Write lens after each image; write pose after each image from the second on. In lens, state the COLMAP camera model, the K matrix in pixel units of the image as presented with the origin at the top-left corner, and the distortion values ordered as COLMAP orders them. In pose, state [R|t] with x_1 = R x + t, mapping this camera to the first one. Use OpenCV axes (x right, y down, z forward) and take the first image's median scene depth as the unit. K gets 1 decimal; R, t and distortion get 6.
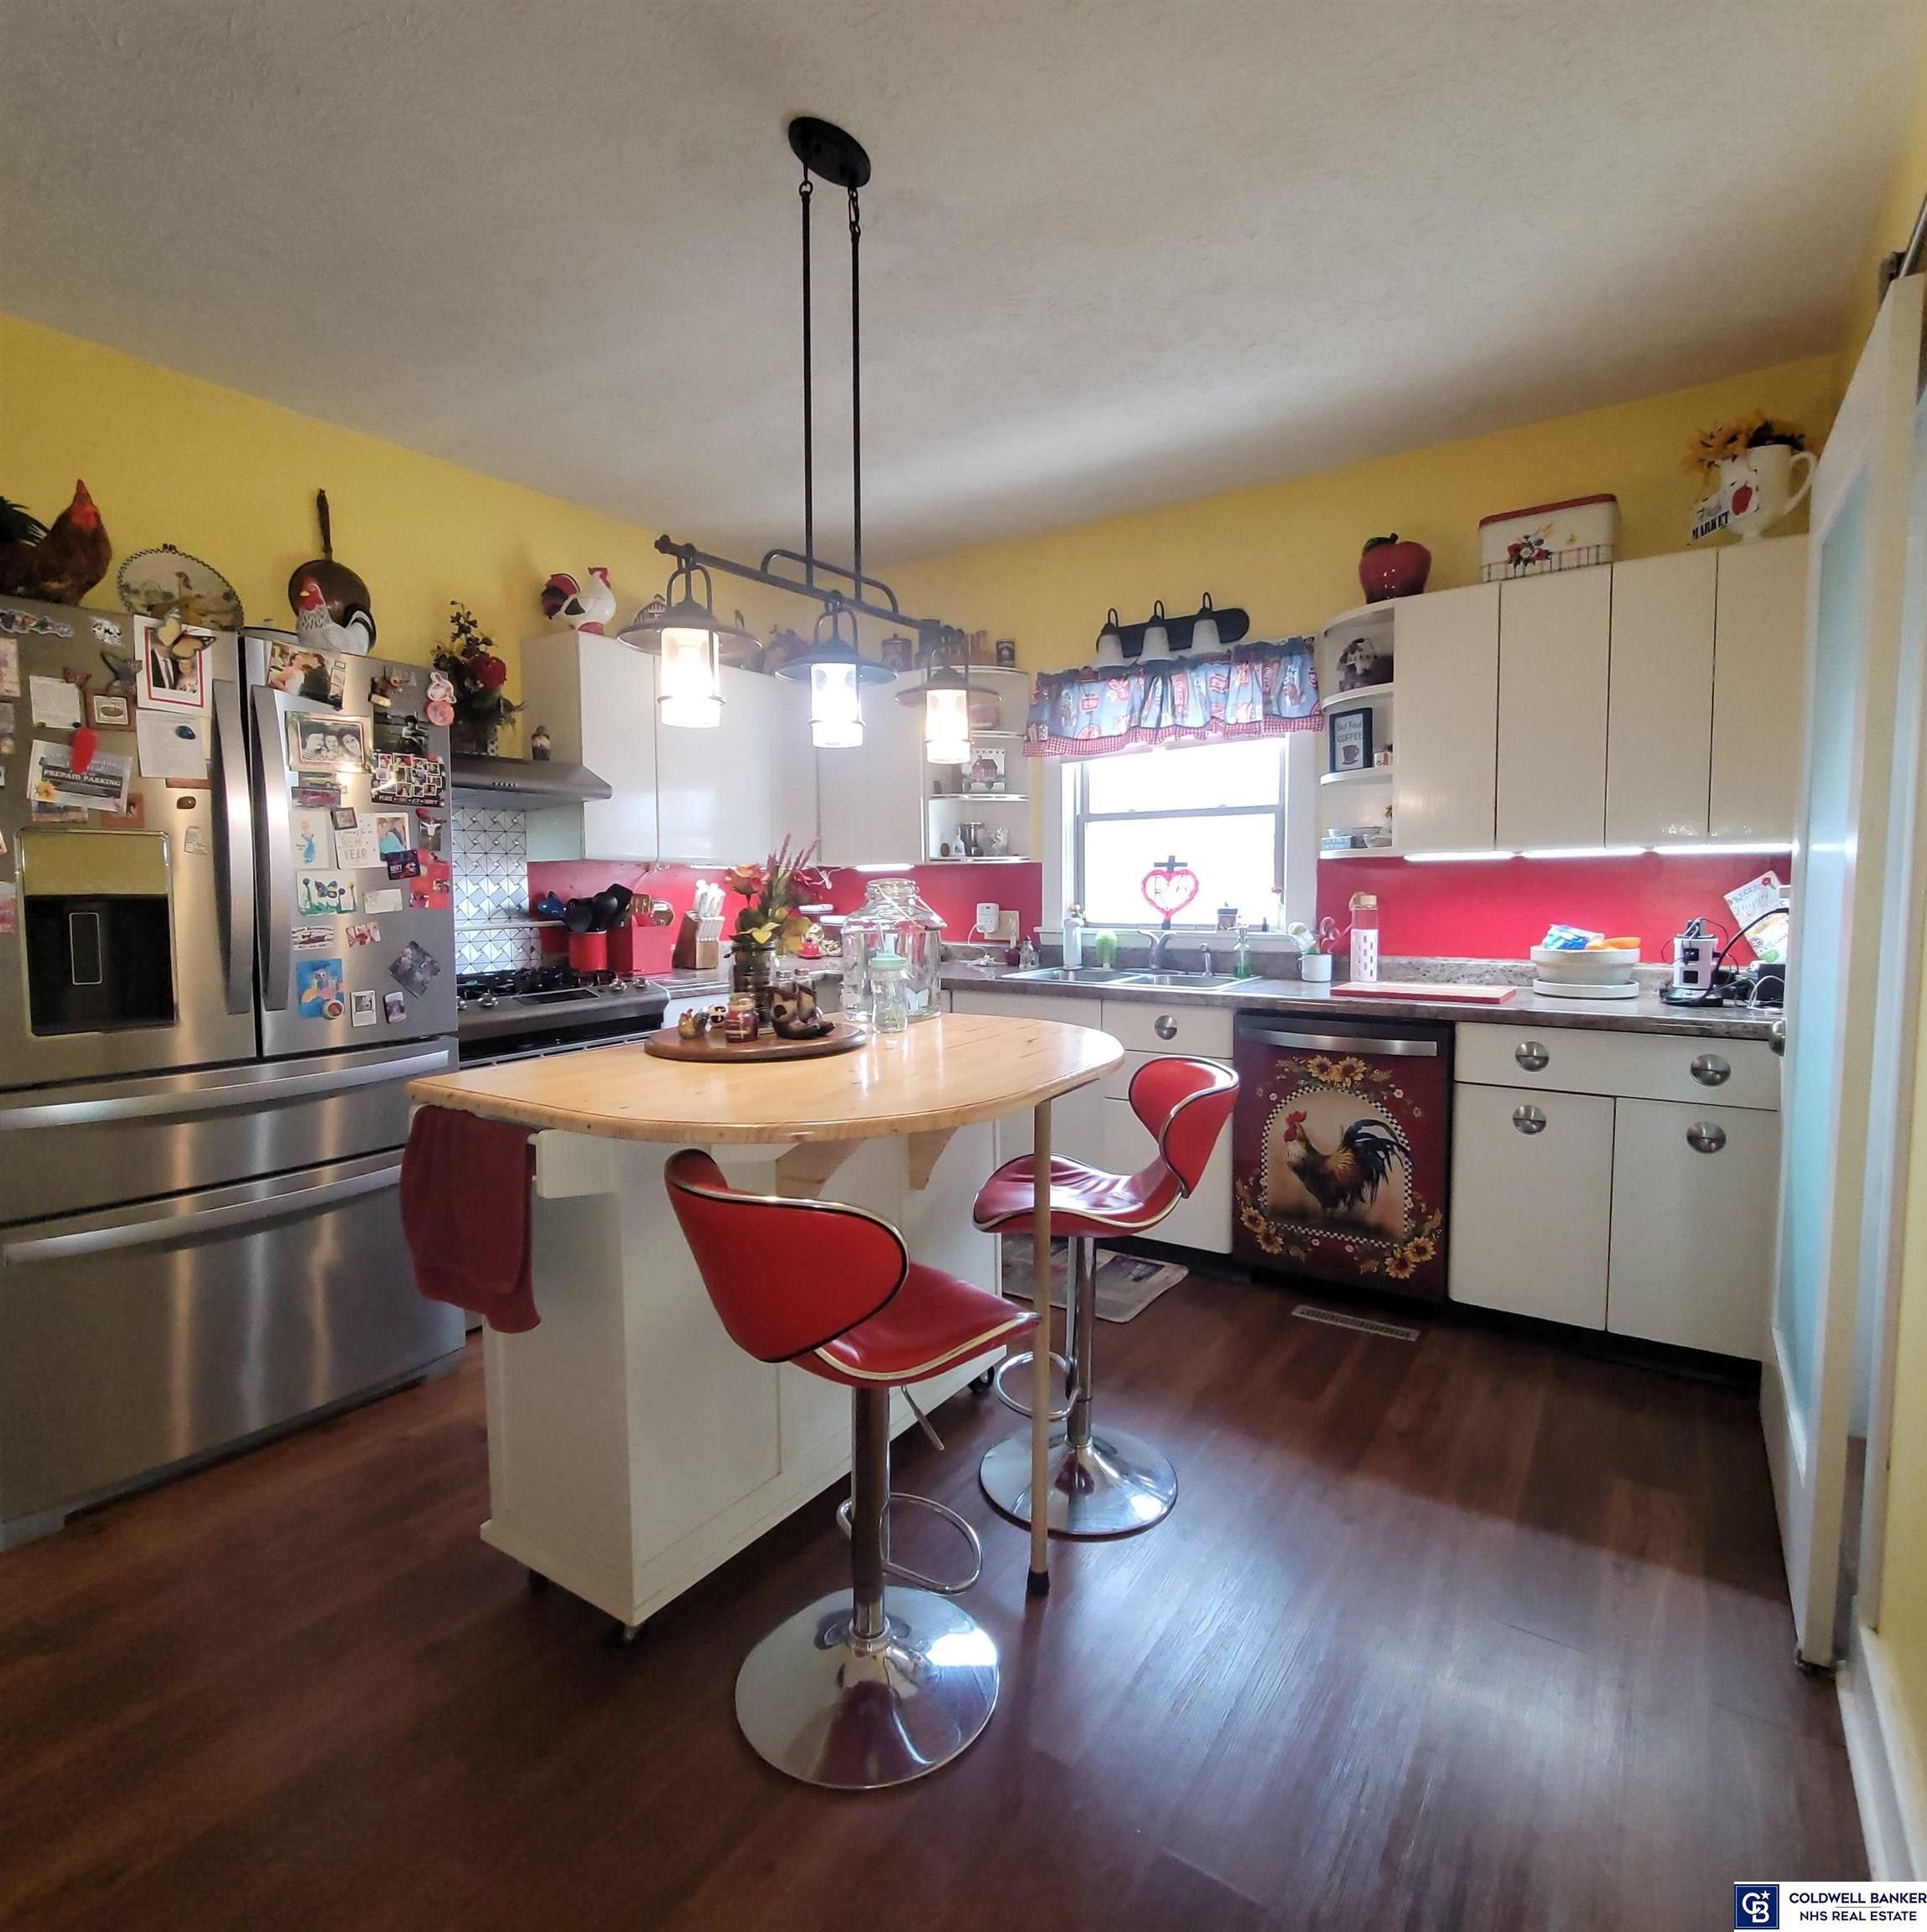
lens RADIAL K [[1074.4, 0, 932.3], [0, 1074.4, 966.4], [0, 0, 1]] dist [0.000552, 0.001315]
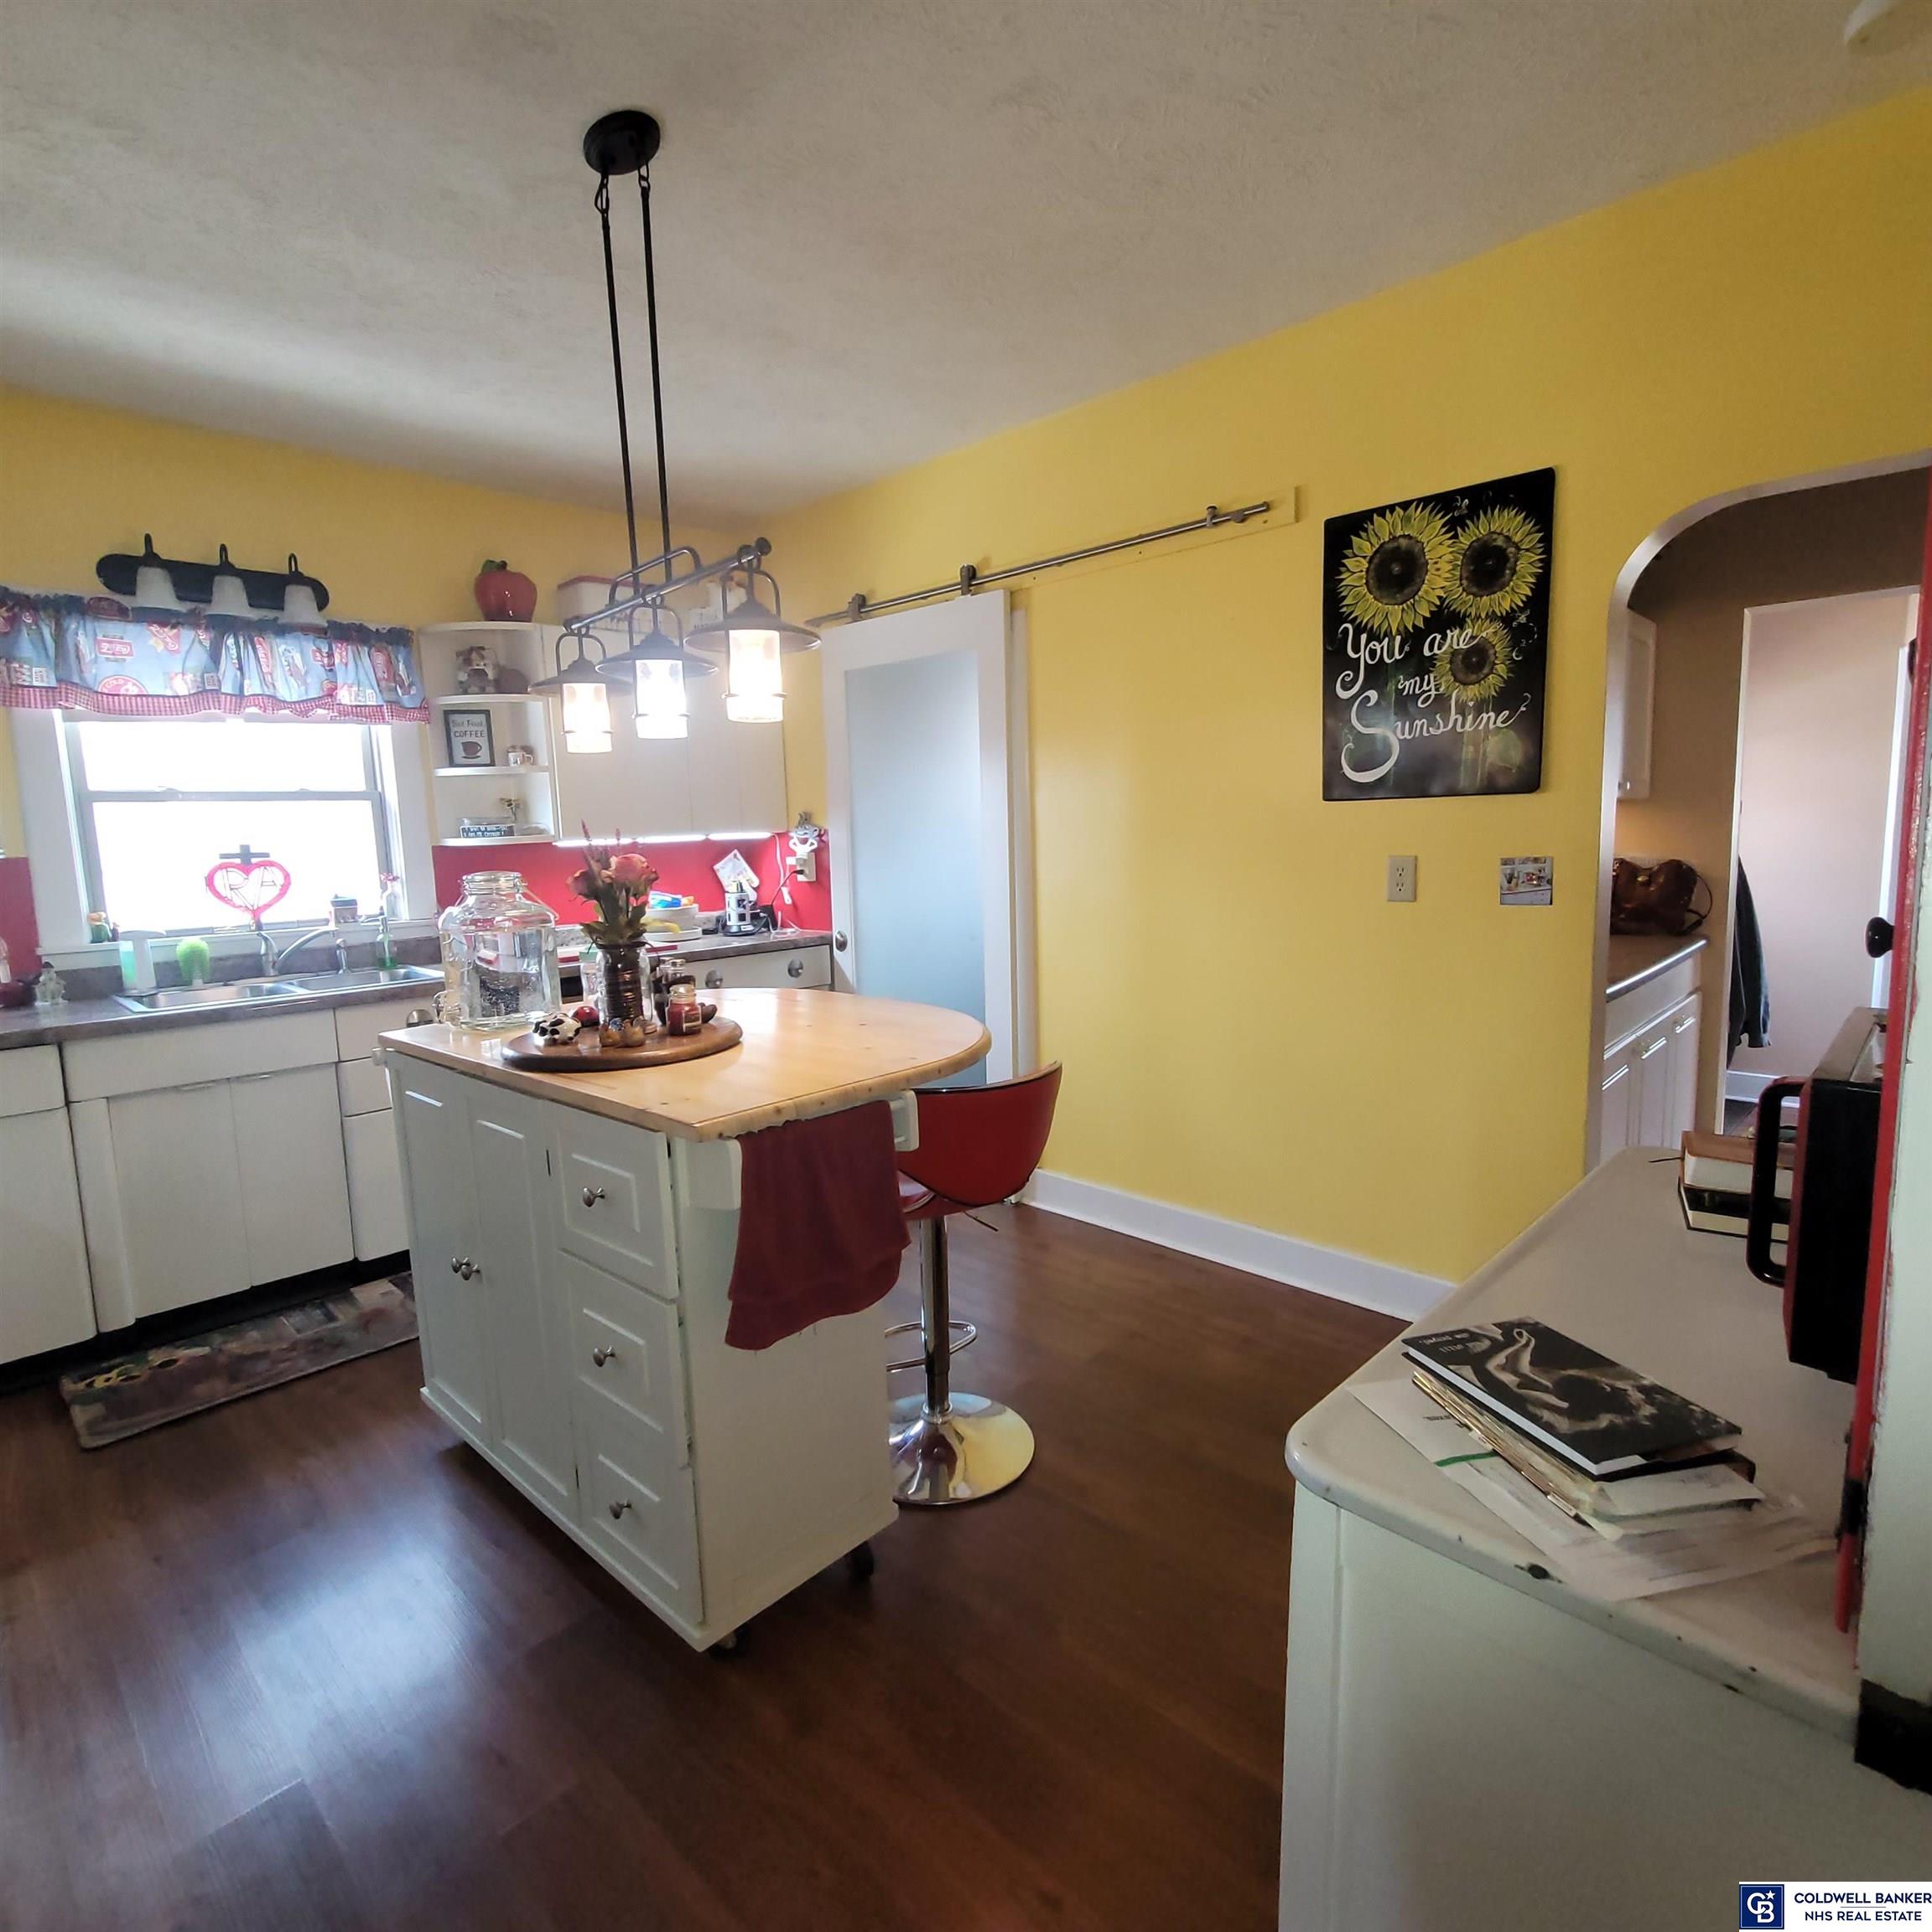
lens RADIAL K [[1074.3, 0, 983.3], [0, 1074.3, 961.9], [0, 0, 1]] dist [0.000552, 0.001315]
pose [[0.142809, -0.107261, 0.983921, -0.578489], [0.120265, 0.988625, 0.090319, -0.018377], [-0.982416, 0.105433, 0.154084, 0.312668]]
